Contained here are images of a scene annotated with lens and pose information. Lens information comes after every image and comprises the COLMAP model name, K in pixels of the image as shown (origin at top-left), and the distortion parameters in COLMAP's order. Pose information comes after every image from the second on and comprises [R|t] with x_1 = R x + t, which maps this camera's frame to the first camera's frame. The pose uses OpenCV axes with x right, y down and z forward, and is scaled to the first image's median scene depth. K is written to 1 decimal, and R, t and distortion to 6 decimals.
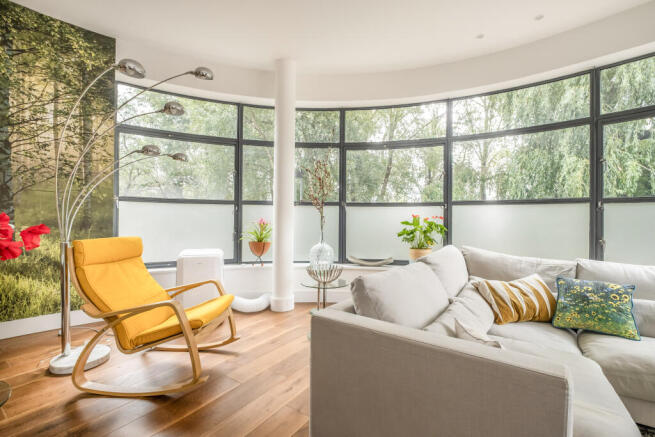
lens RADIAL K [[294.7, 0, 322.6], [0, 294.7, 216.2], [0, 0, 1]] dist [-0.003320, 0.002069]
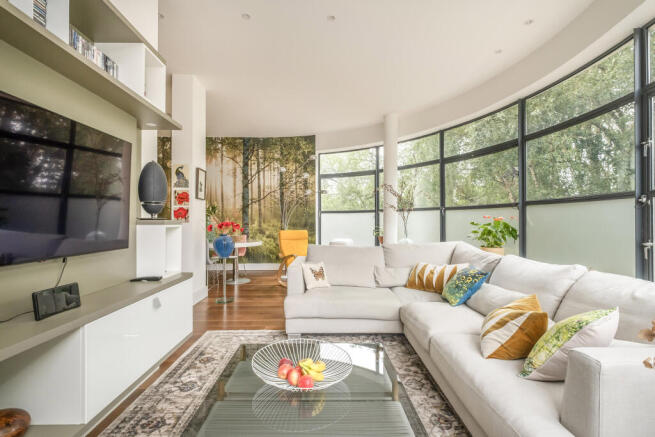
lens RADIAL K [[294.7, 0, 321.3], [0, 294.7, 222.8], [0, 0, 1]] dist [-0.003320, 0.002069]
pose [[0.558488, -0.003756, -0.829504, 1.082972], [0.014472, 0.999882, 0.005216, 0.001872], [0.829387, -0.014918, 0.558476, -0.135949]]
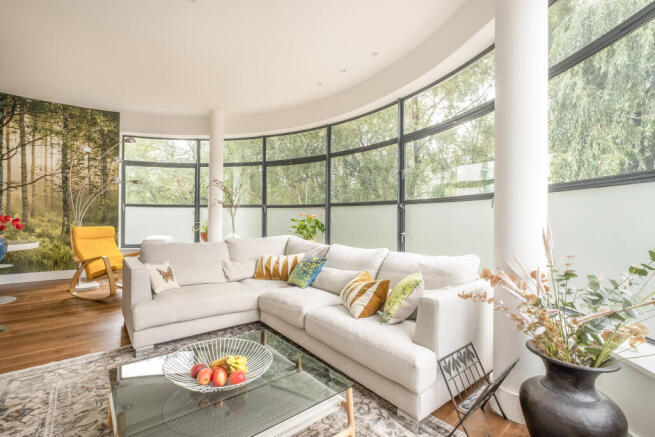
lens RADIAL K [[294.7, 0, 308.4], [0, 294.7, 218.1], [0, 0, 1]] dist [-0.003320, 0.002069]
pose [[0.949166, 0.003925, -0.314753, 0.932946], [-0.001615, 0.999970, 0.007601, 0.000723], [0.314773, -0.006706, 0.949143, -0.305343]]
